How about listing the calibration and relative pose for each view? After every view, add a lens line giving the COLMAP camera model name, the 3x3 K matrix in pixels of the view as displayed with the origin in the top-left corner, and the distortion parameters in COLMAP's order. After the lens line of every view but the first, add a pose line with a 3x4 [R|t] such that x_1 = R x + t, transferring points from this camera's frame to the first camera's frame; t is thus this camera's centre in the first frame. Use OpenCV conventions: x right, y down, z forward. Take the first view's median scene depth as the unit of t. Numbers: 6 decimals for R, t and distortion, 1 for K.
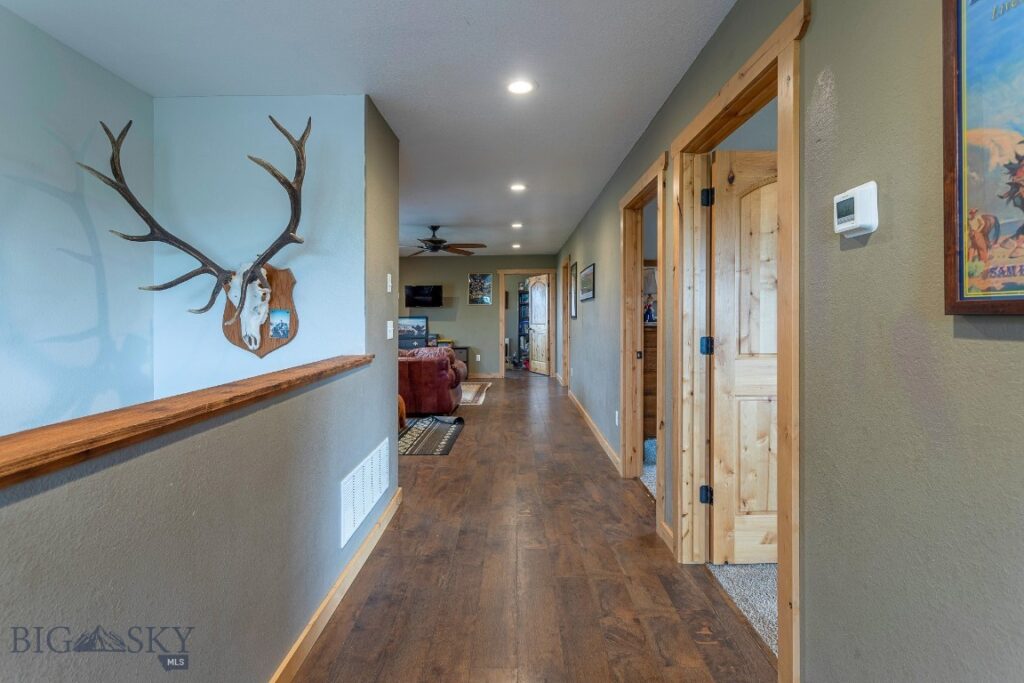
lens RADIAL K [[488.0, 0, 506.0], [0, 488.0, 318.0], [0, 0, 1]] dist [0.003859, 0.001443]
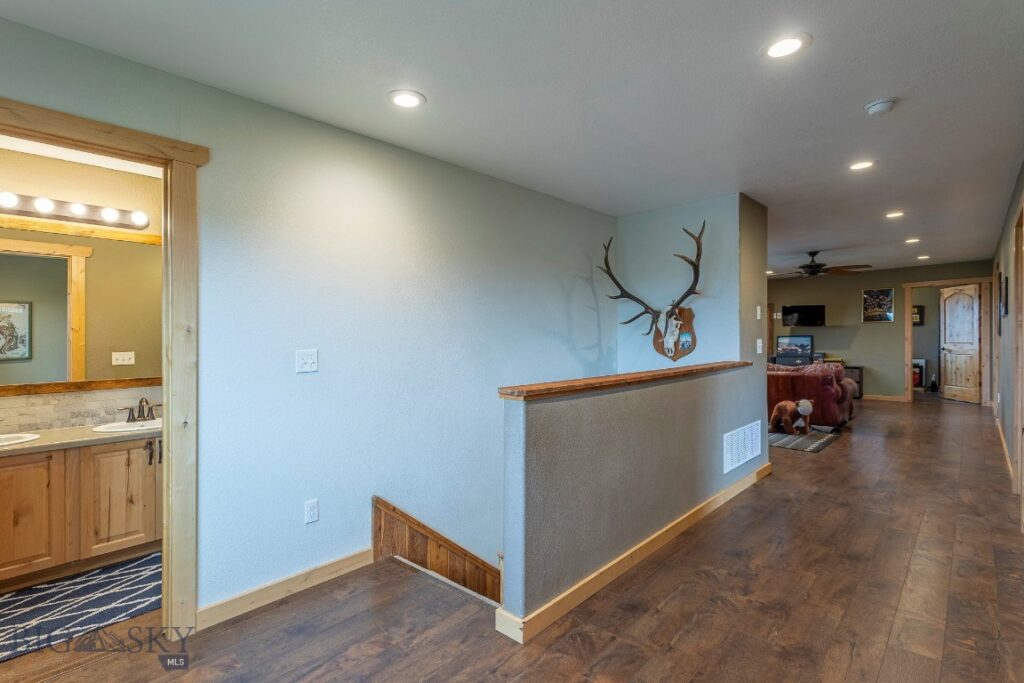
lens RADIAL K [[483.9, 0, 512.0], [0, 483.9, 341.5], [0, 0, 1]] dist [0.006049, 0.000920]
pose [[0.738657, -0.000941, -0.674081, 0.215835], [0.006626, 0.999961, 0.005865, -0.000846], [0.674049, -0.008799, 0.738634, -0.625719]]
